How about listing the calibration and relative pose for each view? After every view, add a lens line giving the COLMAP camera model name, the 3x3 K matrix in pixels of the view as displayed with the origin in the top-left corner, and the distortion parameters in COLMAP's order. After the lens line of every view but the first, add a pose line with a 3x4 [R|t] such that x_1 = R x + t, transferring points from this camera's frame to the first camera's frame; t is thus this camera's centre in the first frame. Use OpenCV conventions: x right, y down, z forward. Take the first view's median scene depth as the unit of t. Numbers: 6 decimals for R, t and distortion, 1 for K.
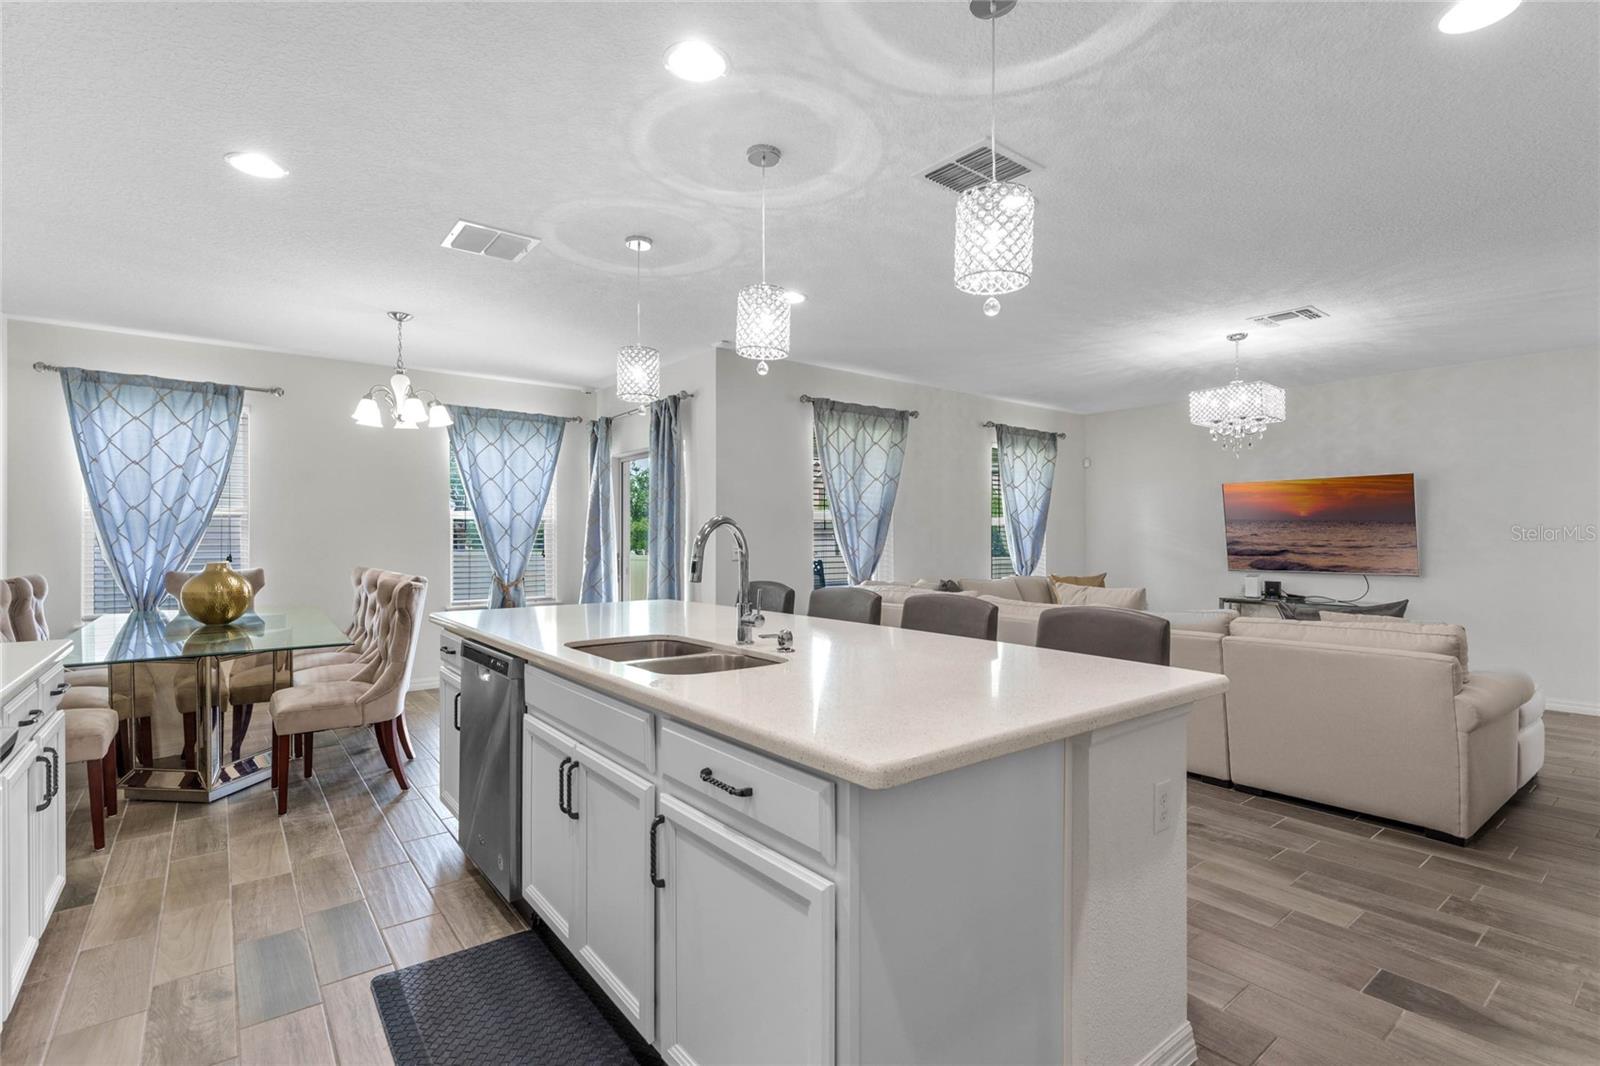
lens RADIAL K [[769.7, 0, 792.8], [0, 769.7, 528.6], [0, 0, 1]] dist [-0.009020, -0.000506]
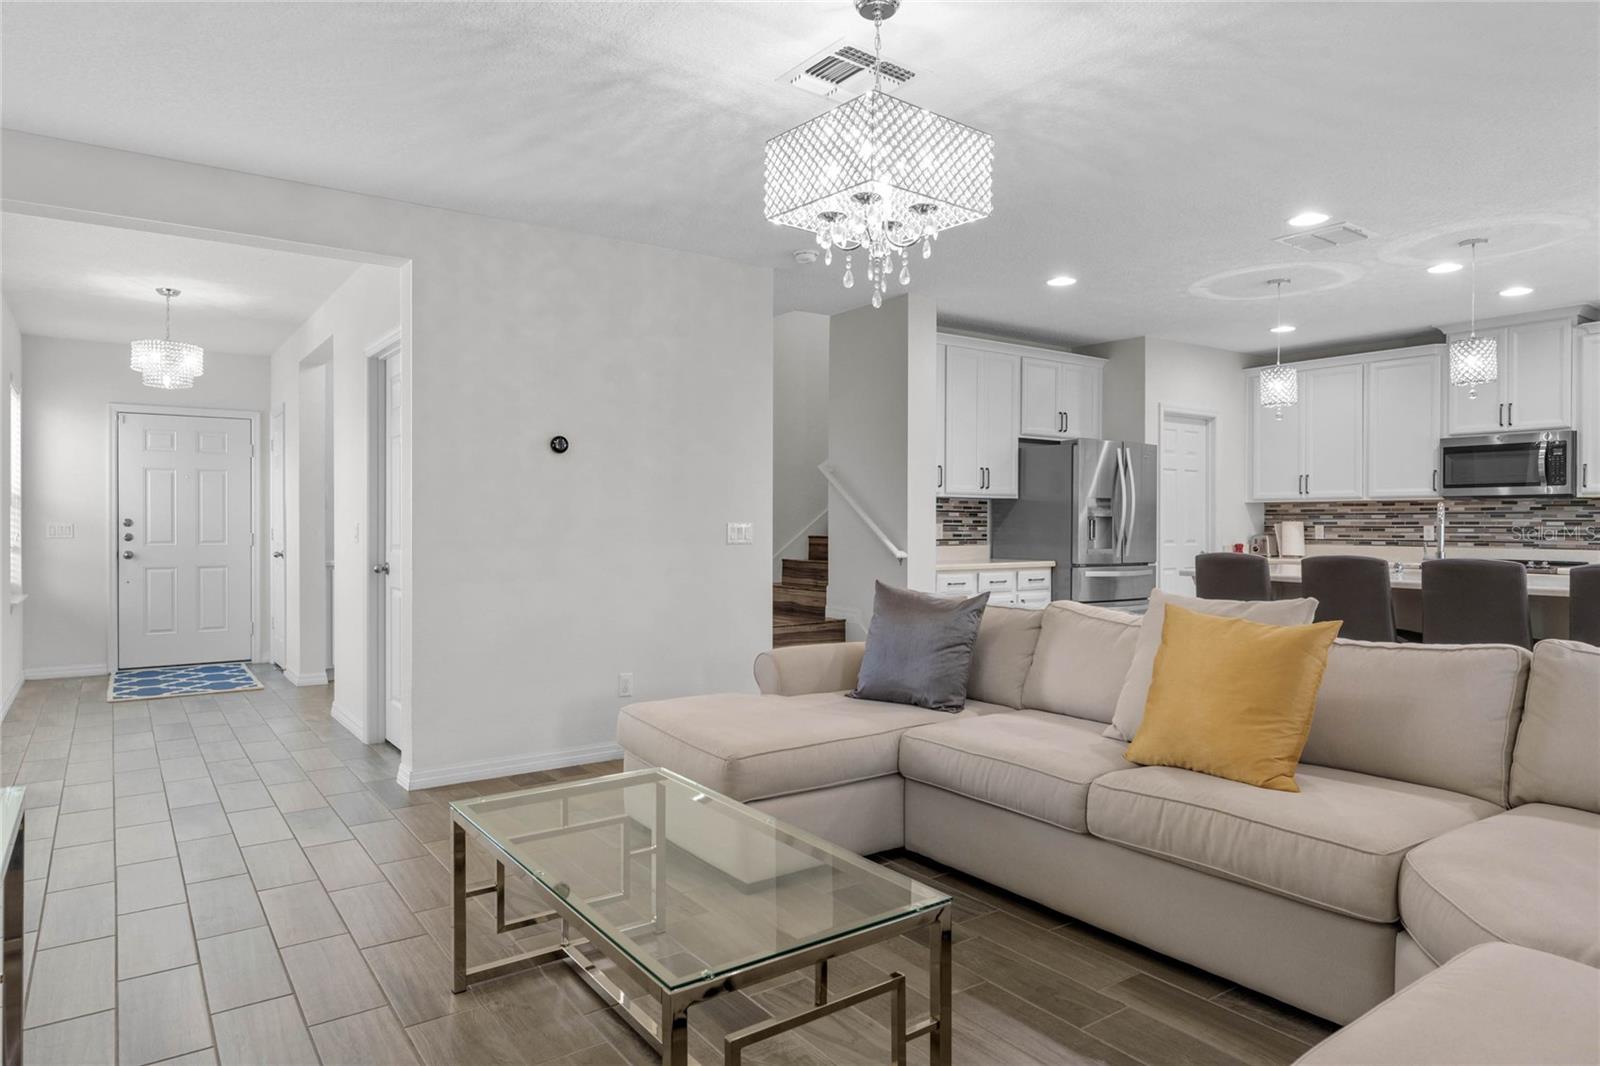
lens RADIAL K [[945.8, 0, 797.8], [0, 945.8, 520.3], [0, 0, 1]] dist [-0.008343, -0.000896]
pose [[-0.998556, -0.001462, 0.053702, 0.718893], [-0.002210, 0.999901, -0.013865, 0.033351], [-0.053677, -0.013963, -0.998461, 1.805477]]
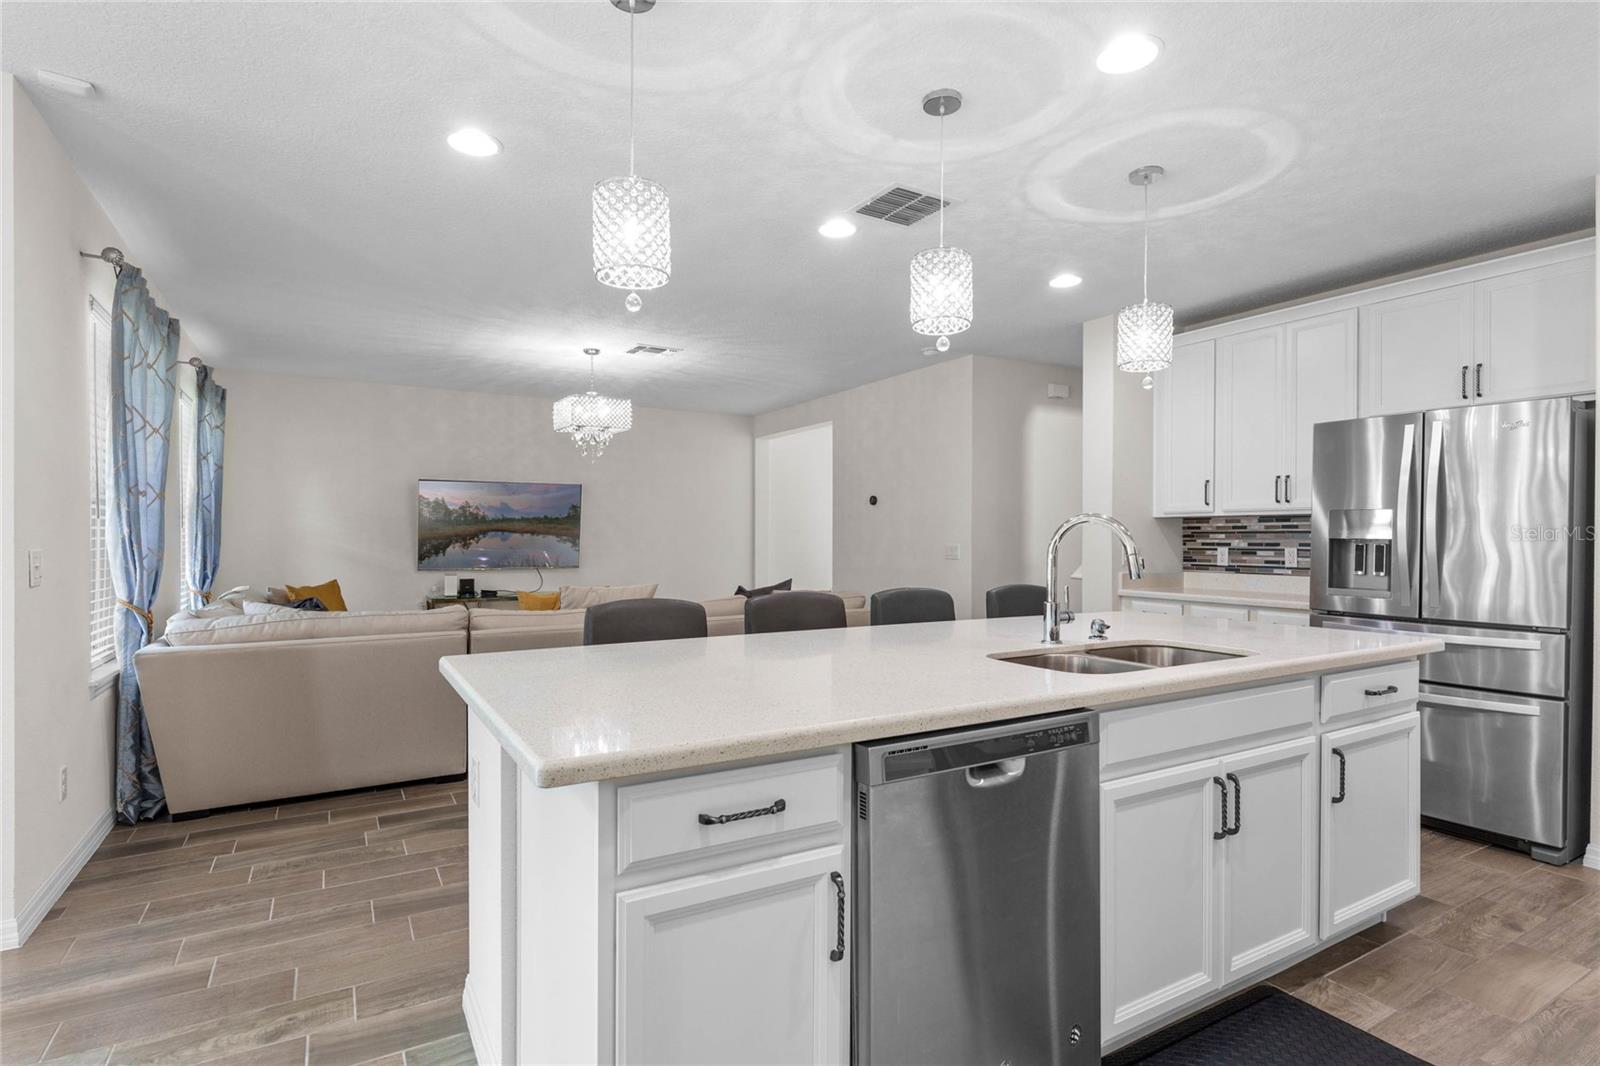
lens RADIAL K [[806.7, 0, 812.7], [0, 806.7, 546.6], [0, 0, 1]] dist [-0.002368, 0.000319]
pose [[0.107686, -0.009628, 0.994138, -0.633032], [-0.013688, 0.999844, 0.011166, 0.010701], [-0.994091, -0.014810, 0.107537, 0.673361]]
